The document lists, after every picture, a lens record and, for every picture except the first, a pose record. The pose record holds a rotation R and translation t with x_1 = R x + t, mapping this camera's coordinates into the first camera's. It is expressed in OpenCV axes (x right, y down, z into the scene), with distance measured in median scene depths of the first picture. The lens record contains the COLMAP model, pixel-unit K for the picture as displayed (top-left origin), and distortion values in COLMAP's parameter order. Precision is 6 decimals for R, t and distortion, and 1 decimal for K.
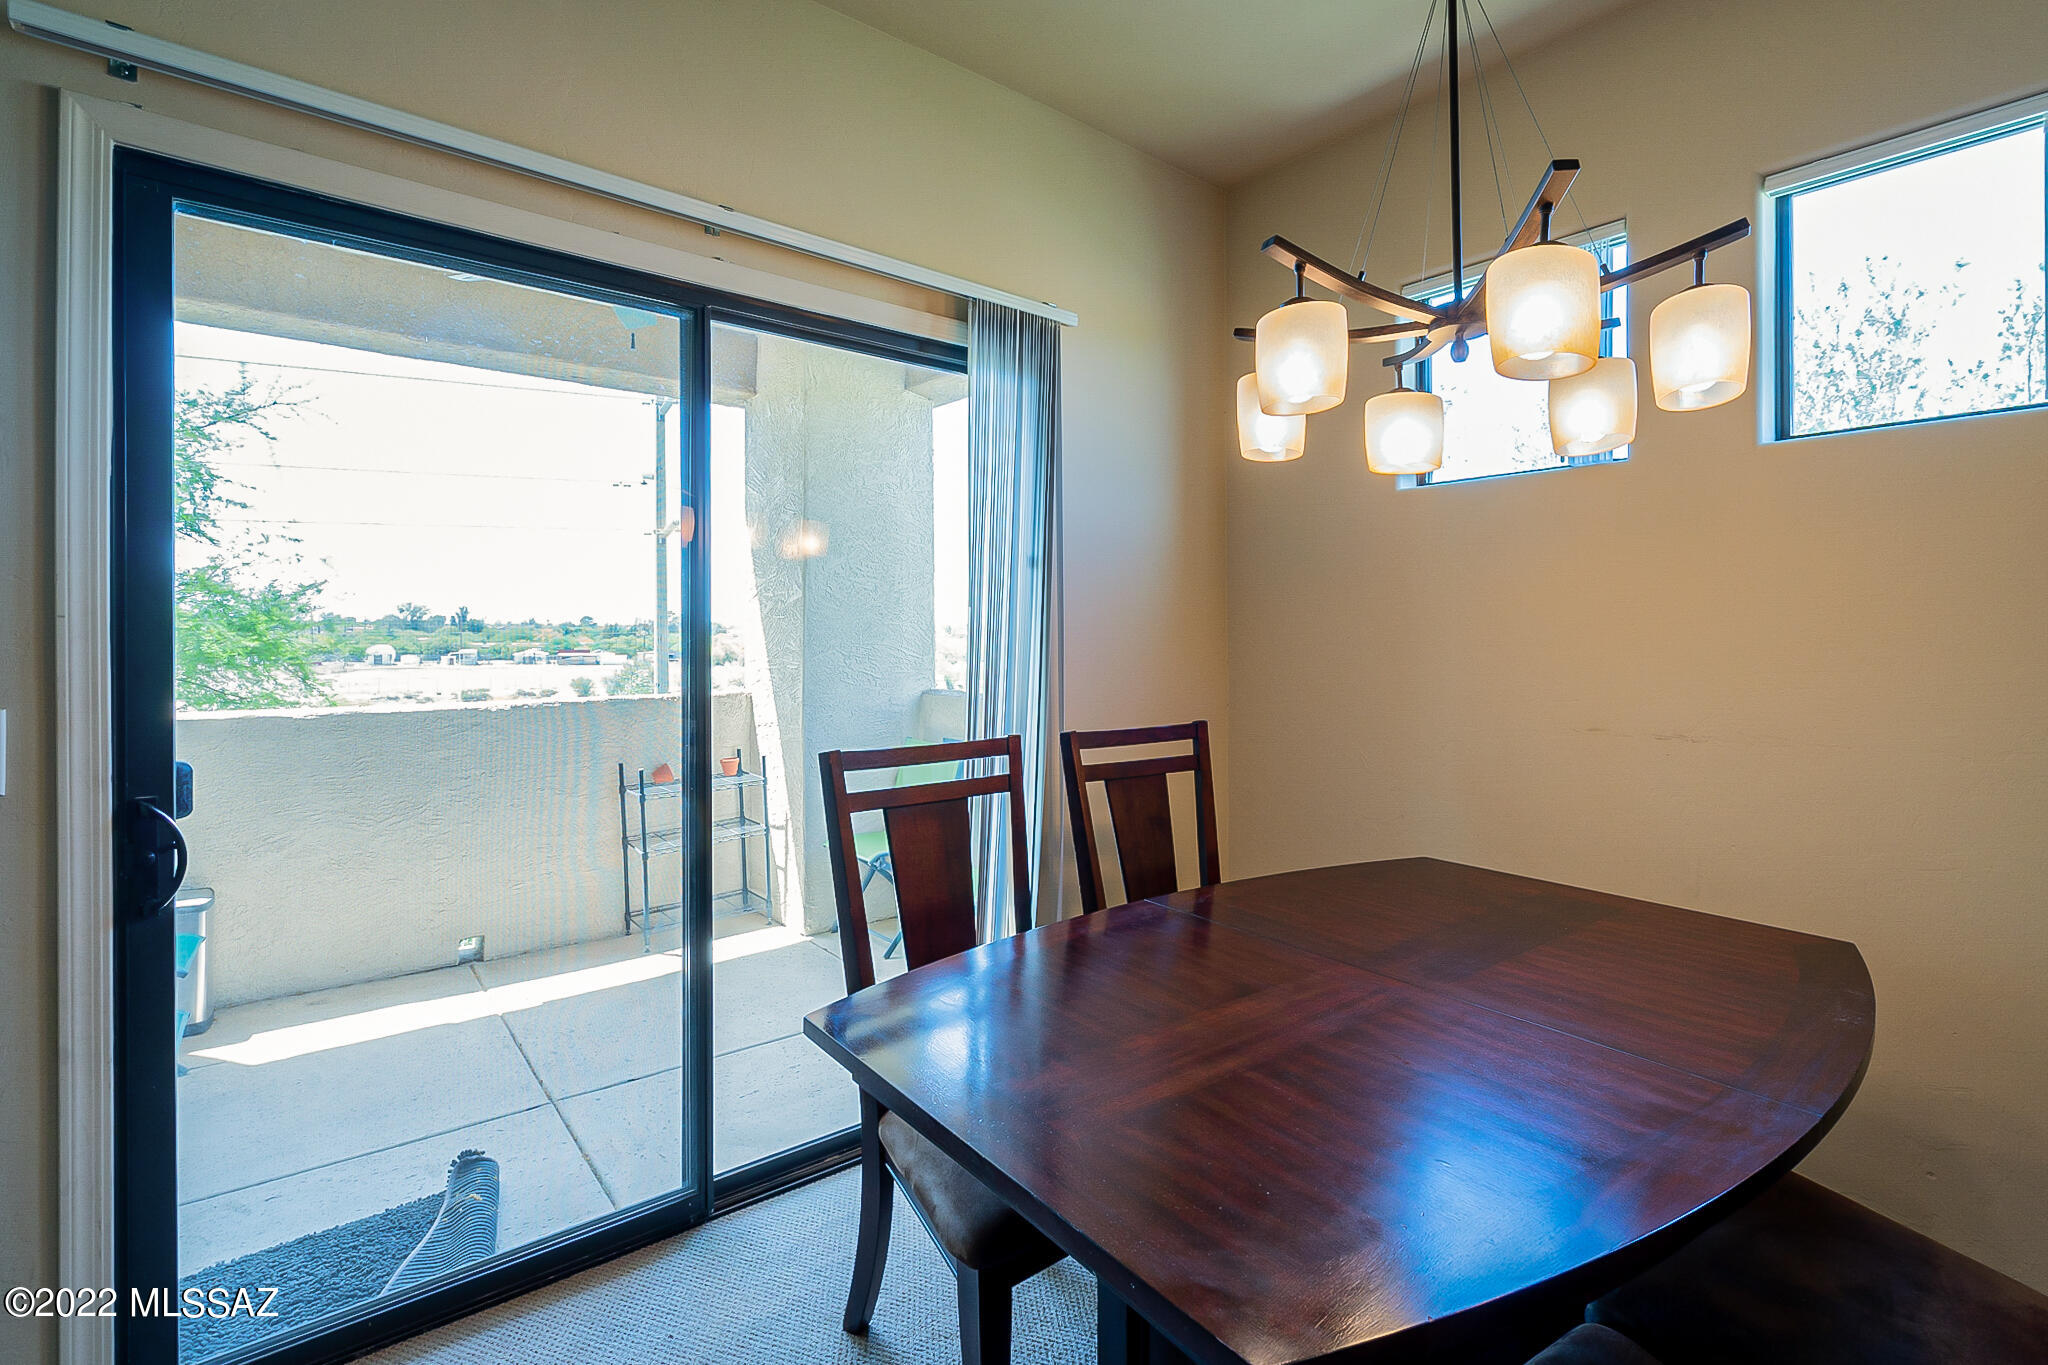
lens RADIAL K [[963.5, 0, 1009.4], [0, 963.5, 632.6], [0, 0, 1]] dist [0.000586, -0.000013]
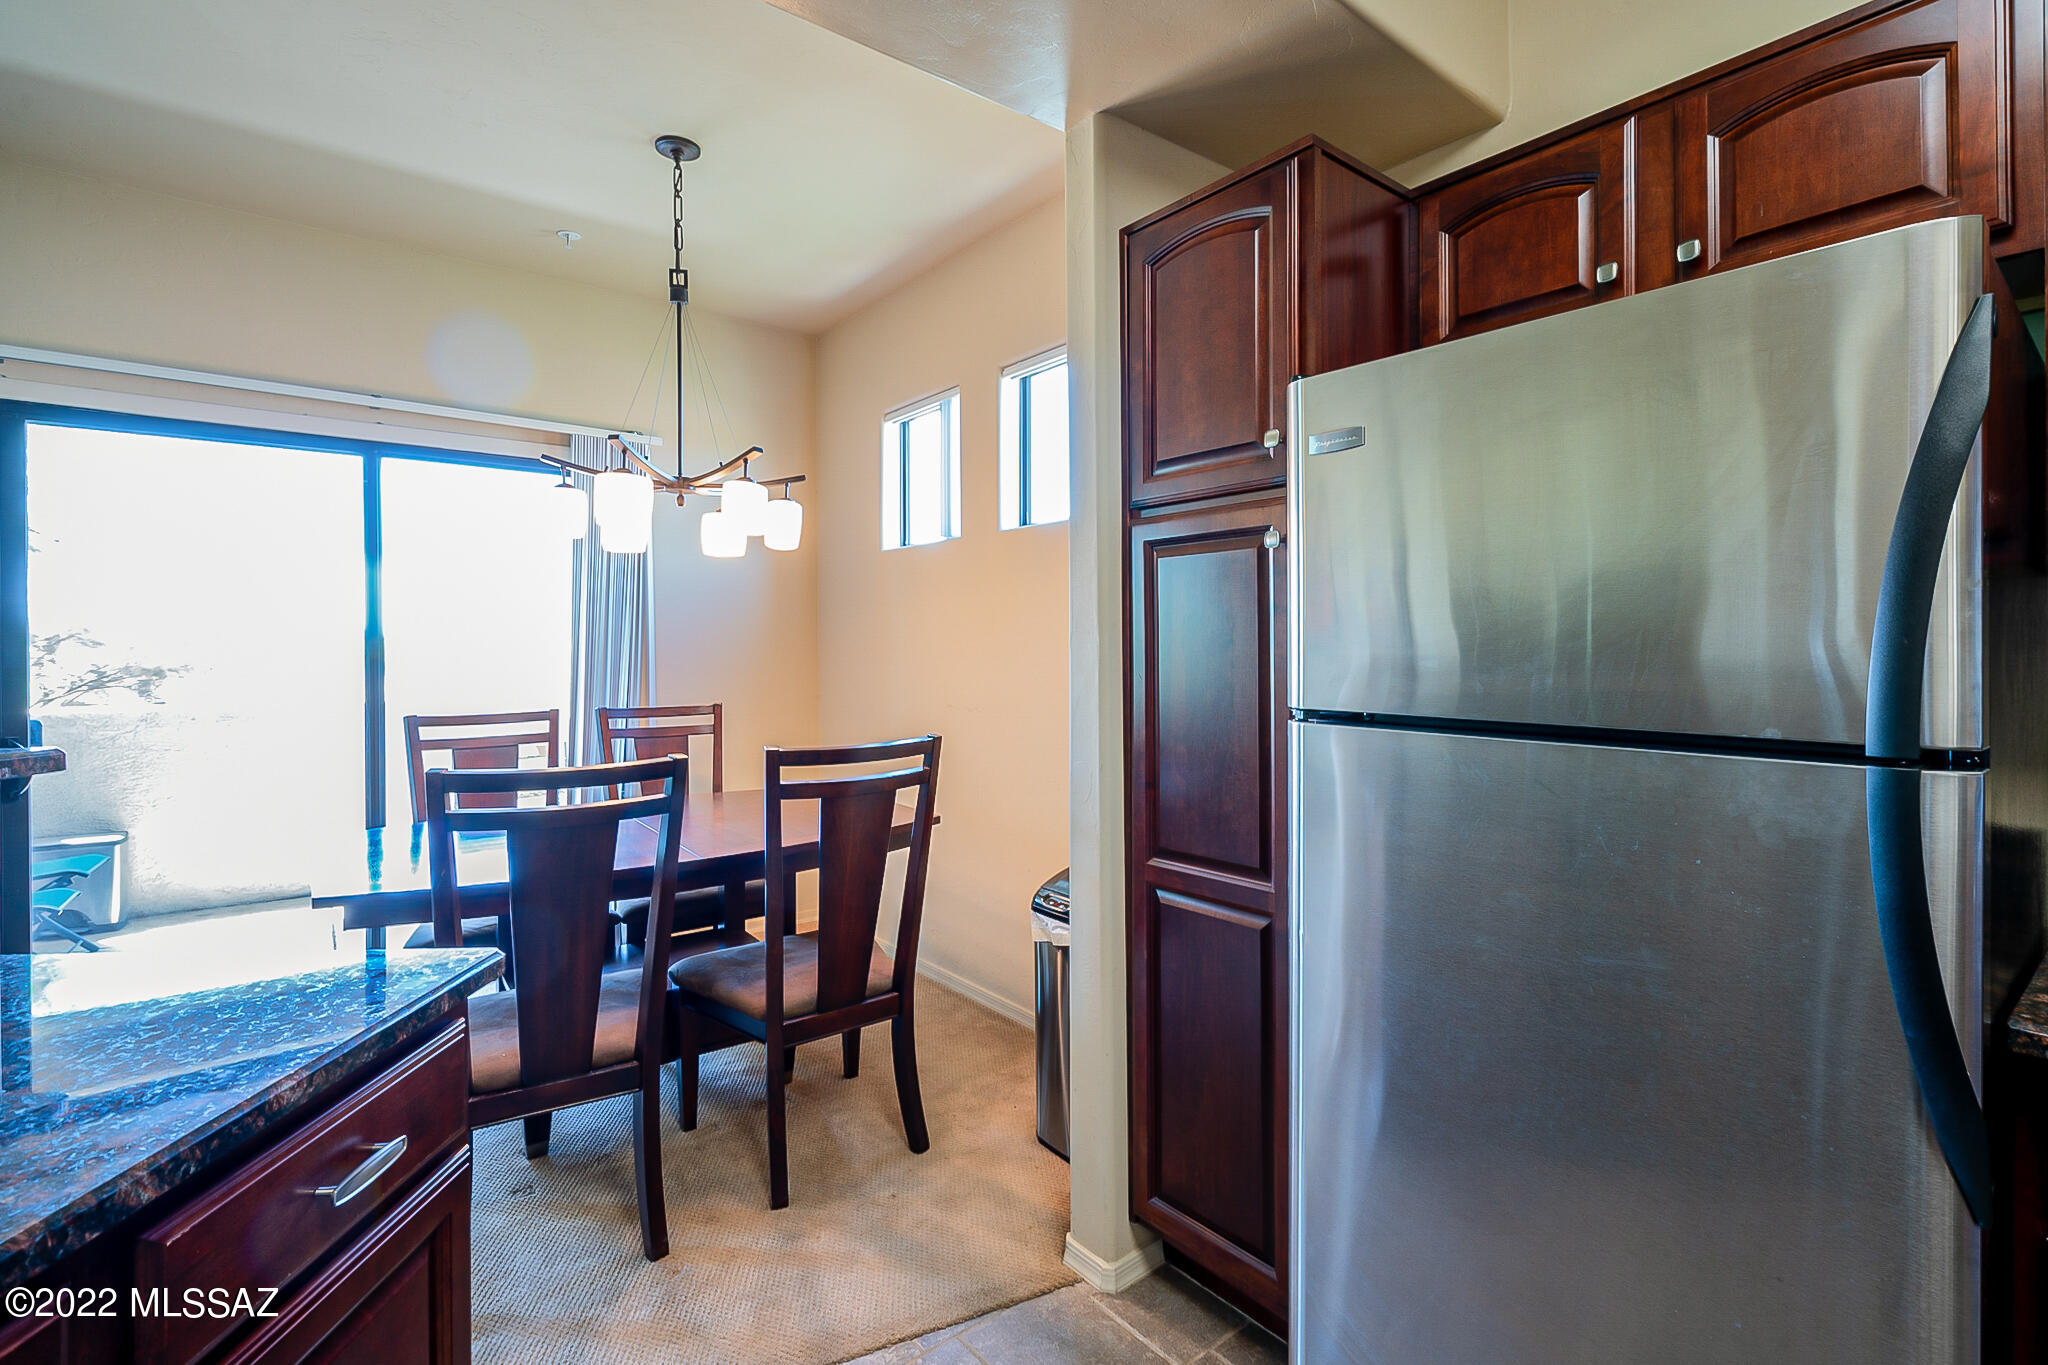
lens RADIAL K [[963.5, 0, 1049.5], [0, 963.5, 638.9], [0, 0, 1]] dist [0.000586, -0.000013]
pose [[0.999929, -0.009632, -0.007032, 0.754608], [0.009642, 0.999953, 0.001298, -0.007815], [0.007019, -0.001366, 0.999974, -0.569444]]
